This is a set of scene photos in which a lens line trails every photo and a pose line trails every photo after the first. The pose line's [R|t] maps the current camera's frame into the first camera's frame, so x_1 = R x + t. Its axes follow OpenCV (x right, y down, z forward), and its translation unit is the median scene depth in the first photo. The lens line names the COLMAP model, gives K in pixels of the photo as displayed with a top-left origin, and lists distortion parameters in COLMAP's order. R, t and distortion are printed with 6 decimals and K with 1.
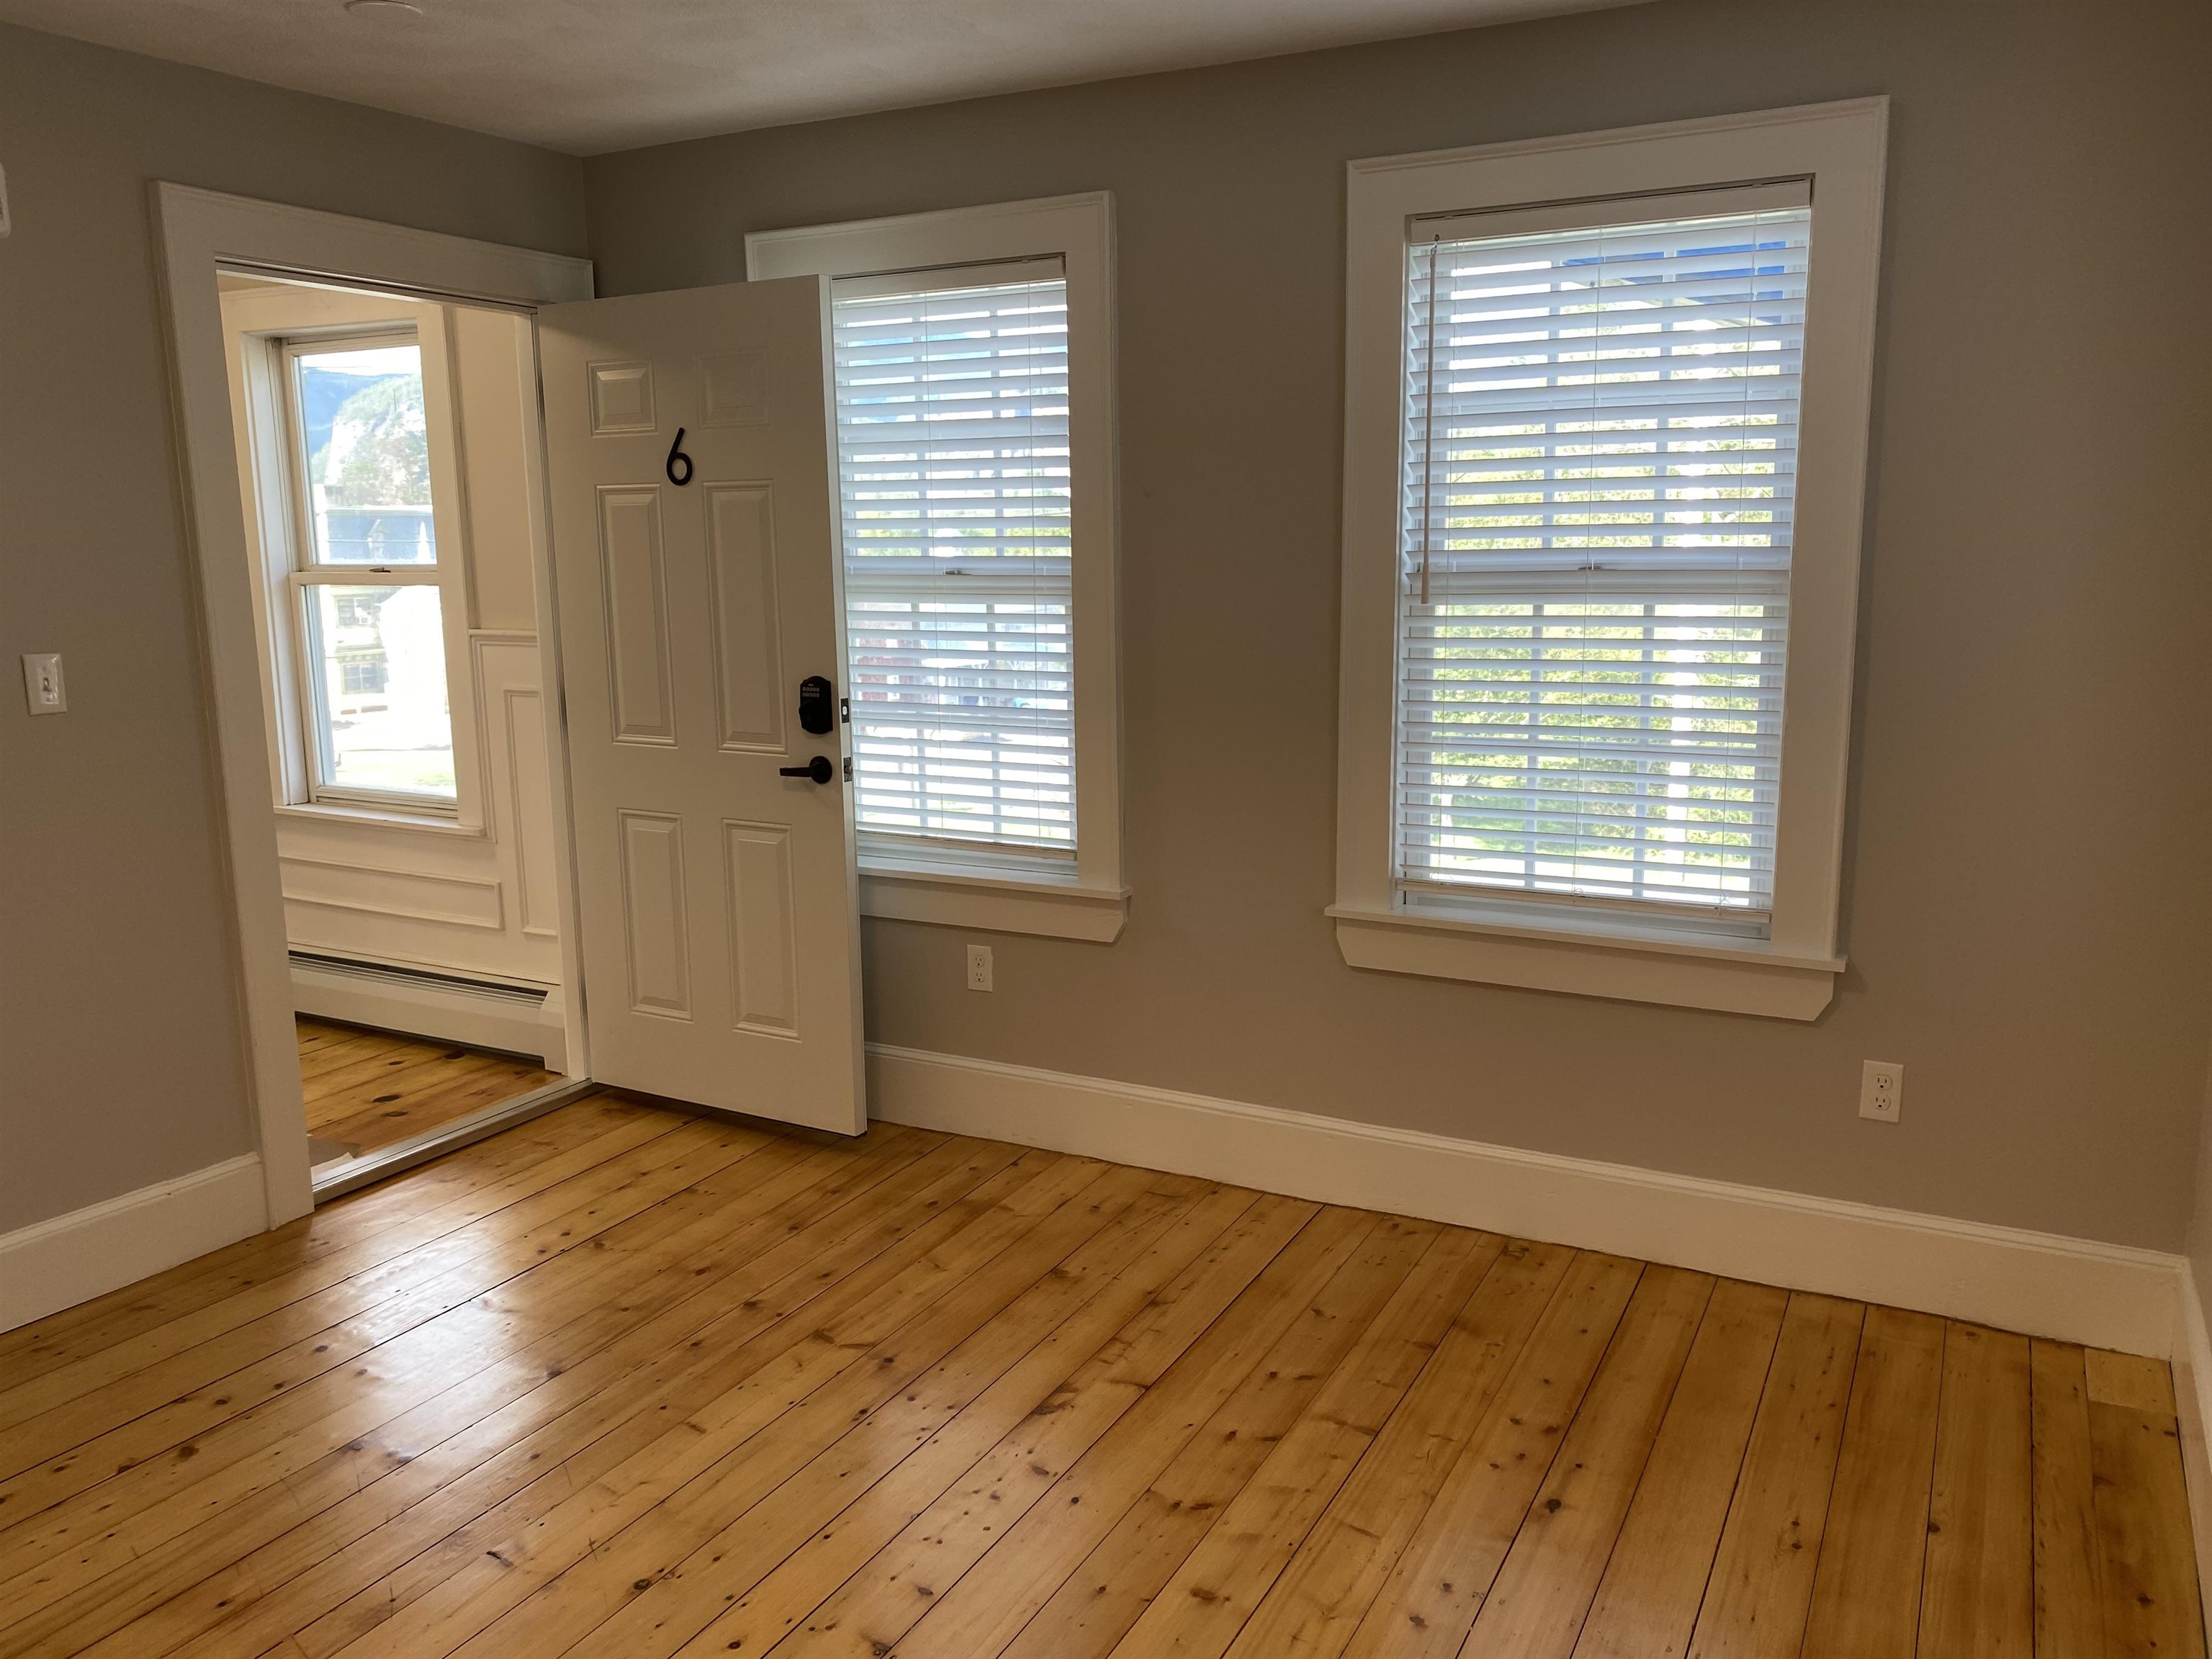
lens RADIAL K [[1703.4, 0, 1117.7], [0, 1703.4, 830.8], [0, 0, 1]] dist [0.054411, -0.006881]
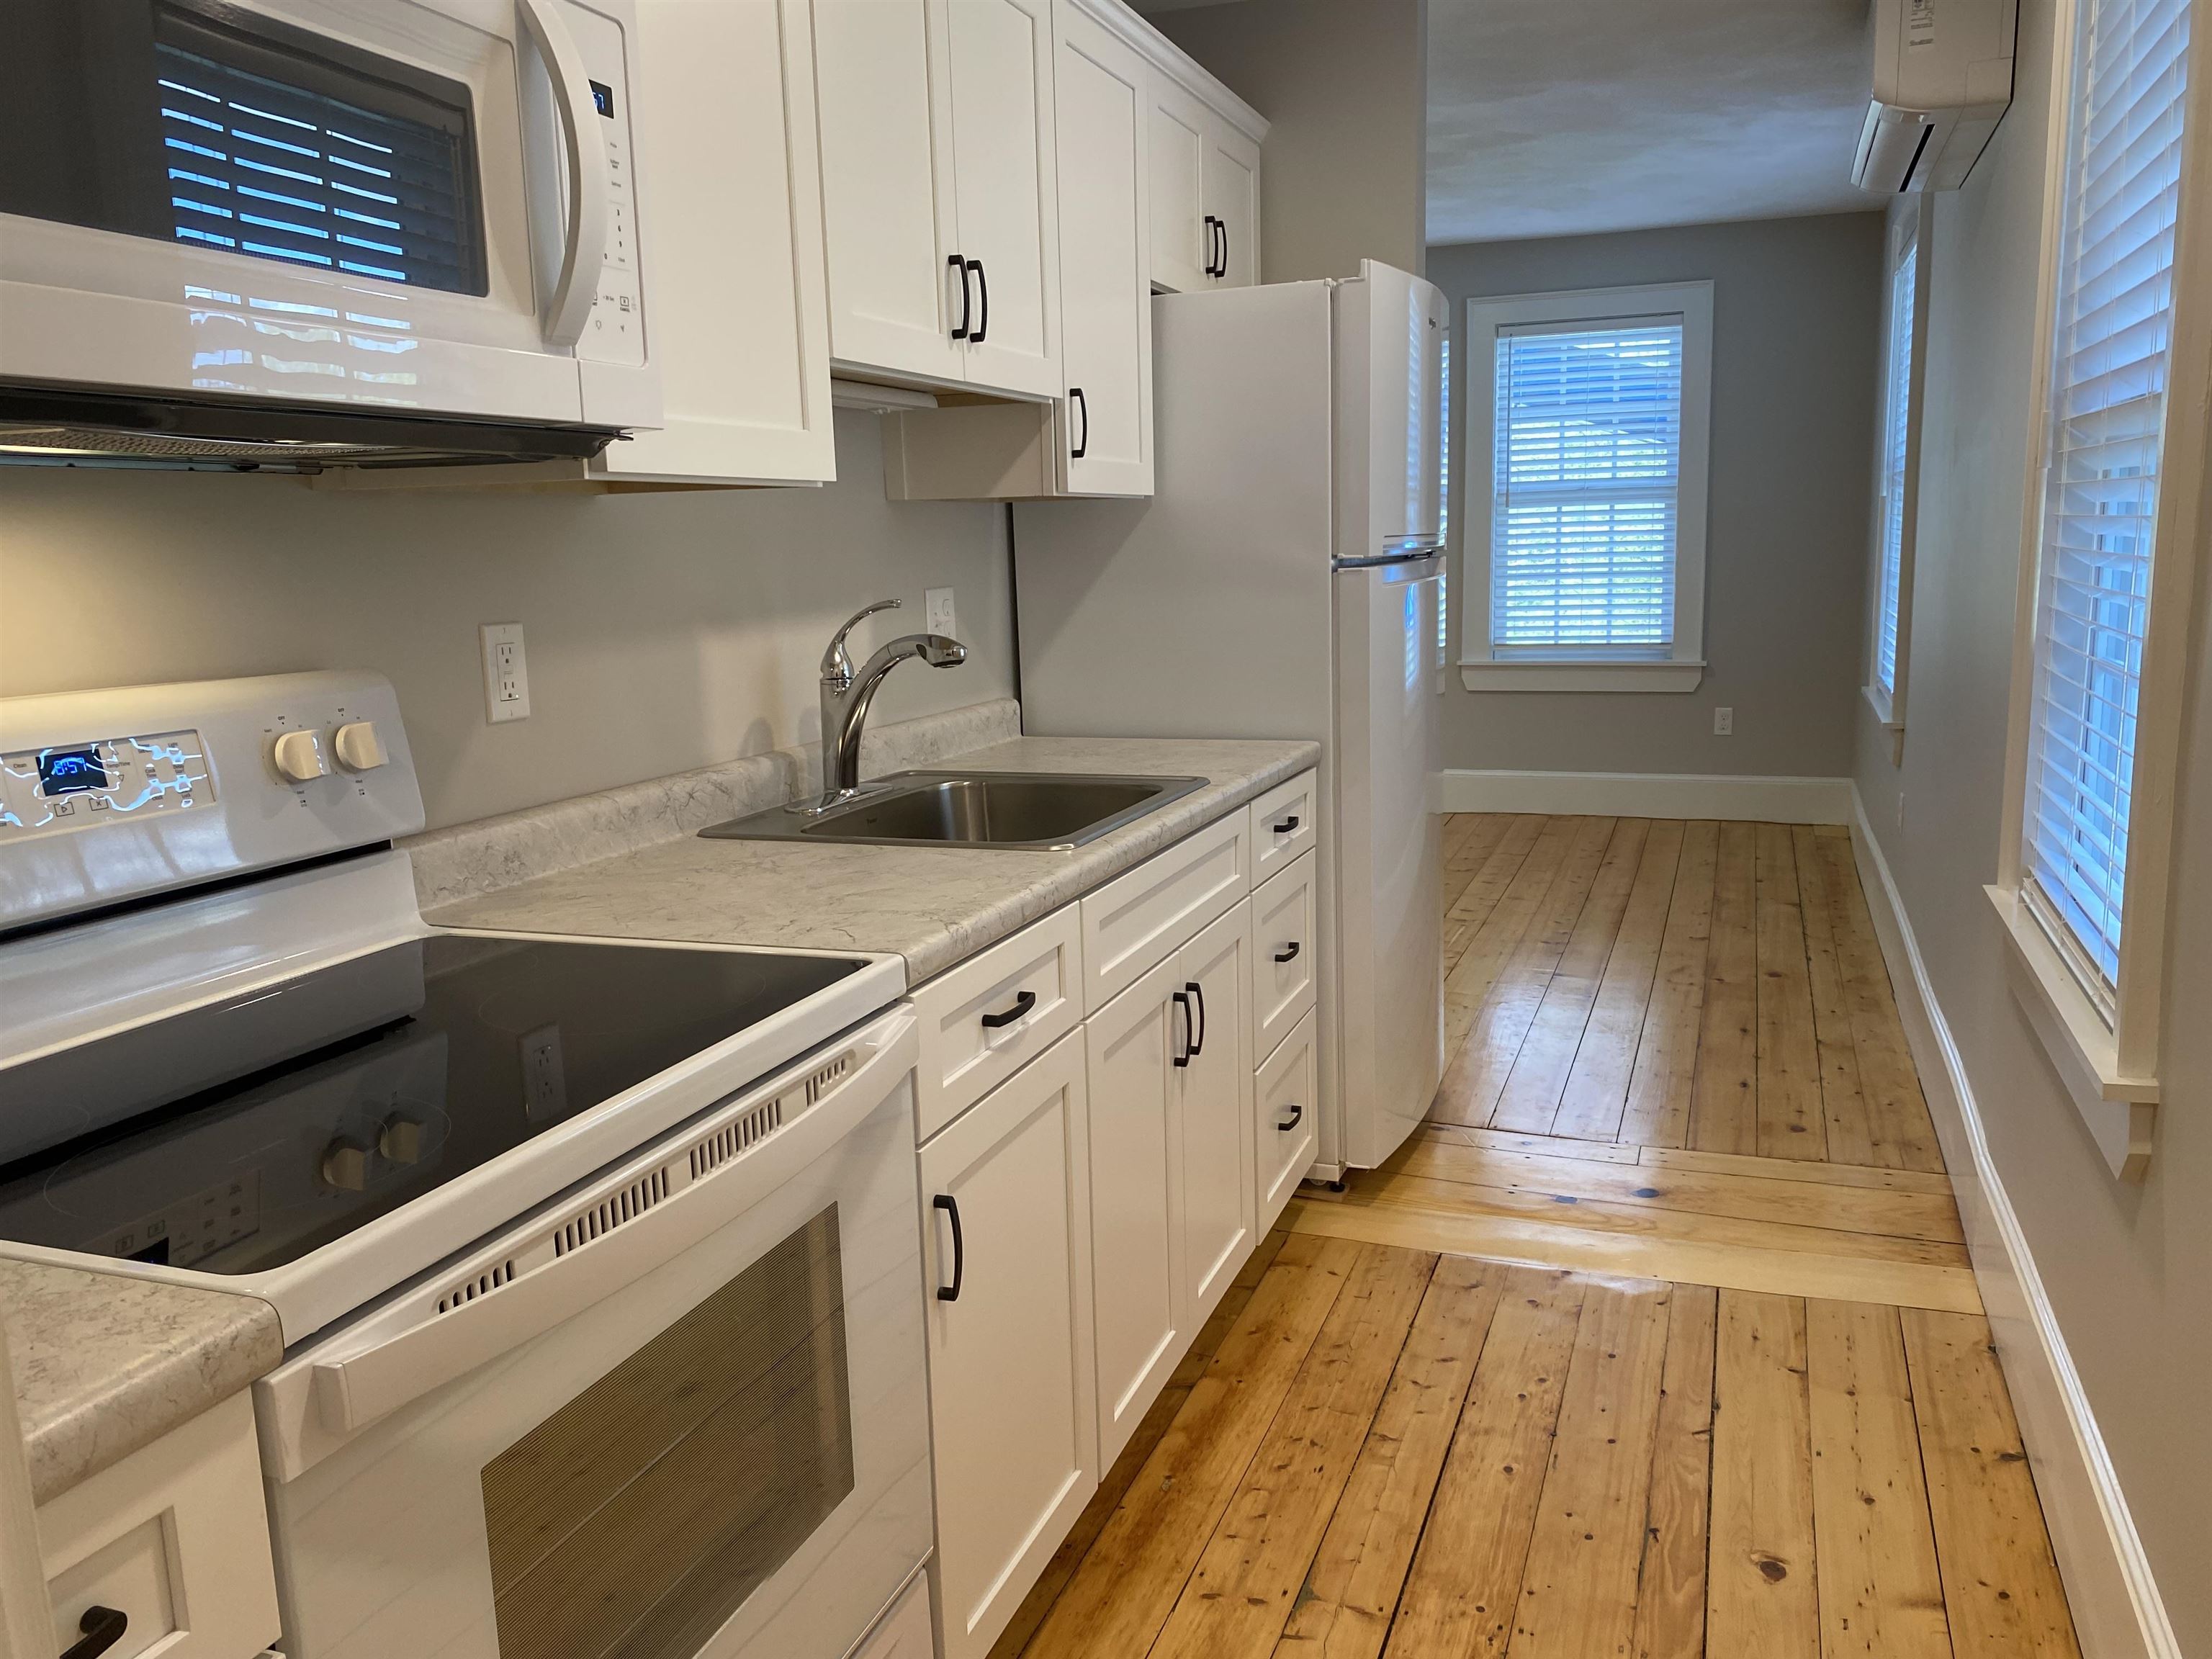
lens RADIAL K [[1703.4, 0, 1094.8], [0, 1703.4, 829.6], [0, 0, 1]] dist [0.054411, -0.006881]
pose [[0.991986, -0.039857, 0.119899, -0.600041], [0.040712, 0.999160, -0.004687, 0.256372], [-0.119612, 0.009531, 0.992775, -1.043396]]
